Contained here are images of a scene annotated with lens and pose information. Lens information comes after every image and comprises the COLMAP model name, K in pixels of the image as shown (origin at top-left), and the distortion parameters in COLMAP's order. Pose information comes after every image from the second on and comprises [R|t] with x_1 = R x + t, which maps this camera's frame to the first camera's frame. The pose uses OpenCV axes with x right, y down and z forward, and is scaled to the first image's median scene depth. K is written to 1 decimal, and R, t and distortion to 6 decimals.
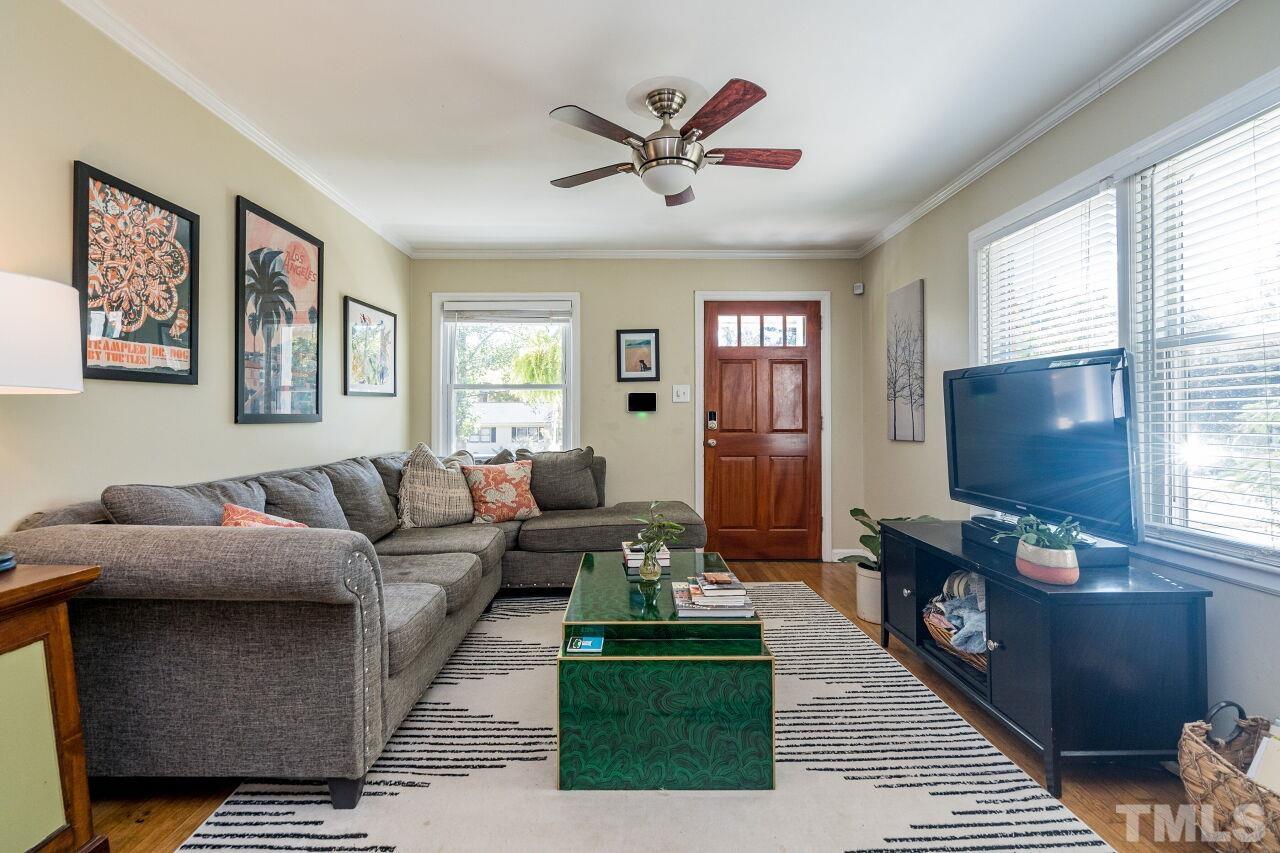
lens RADIAL K [[606.1, 0, 652.8], [0, 606.1, 426.3], [0, 0, 1]] dist [0.000460, 0.000368]
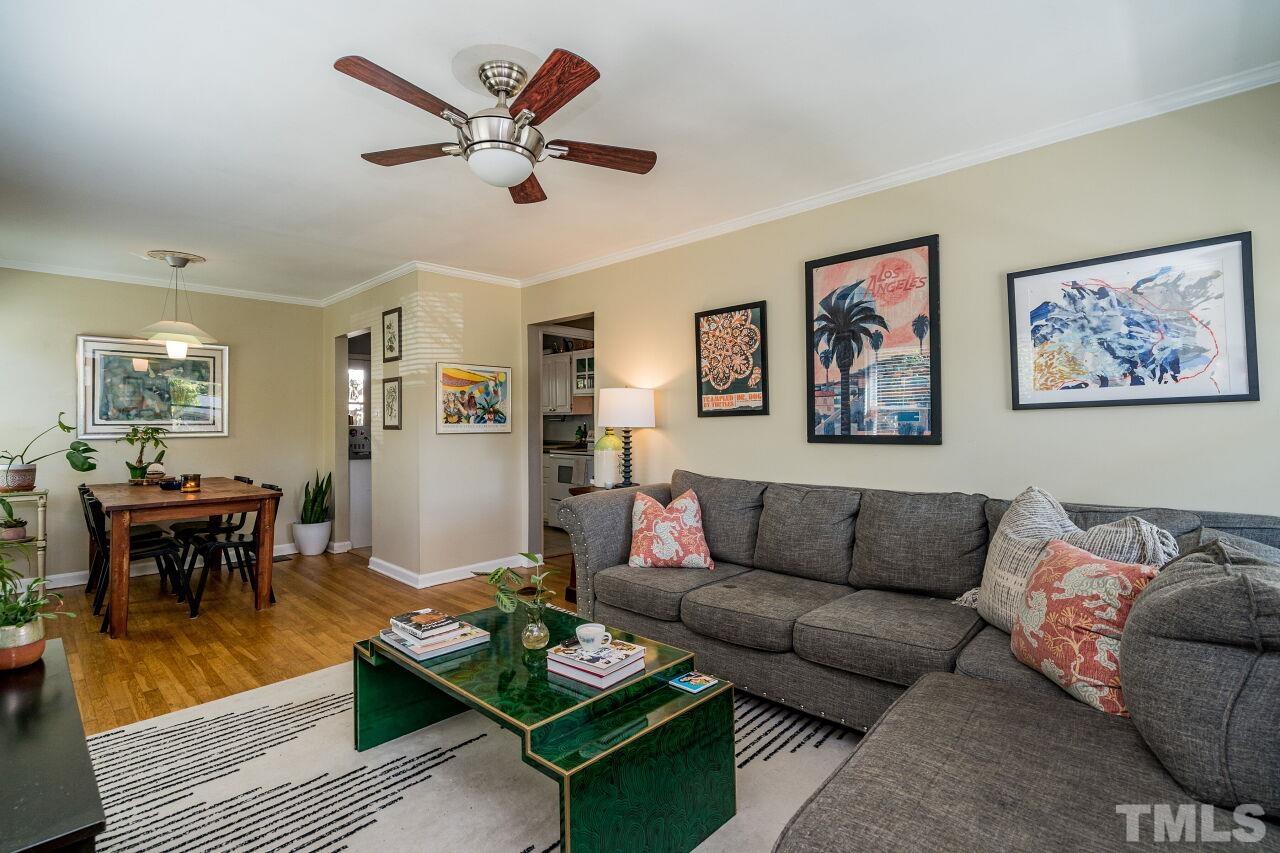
lens RADIAL K [[606.1, 0, 652.8], [0, 606.1, 426.3], [0, 0, 1]] dist [0.000460, 0.000368]
pose [[-0.708485, 0.007079, -0.705690, 0.495221], [-0.003032, 0.999910, 0.013074, -0.061658], [0.705719, 0.011403, -0.708400, 1.895184]]
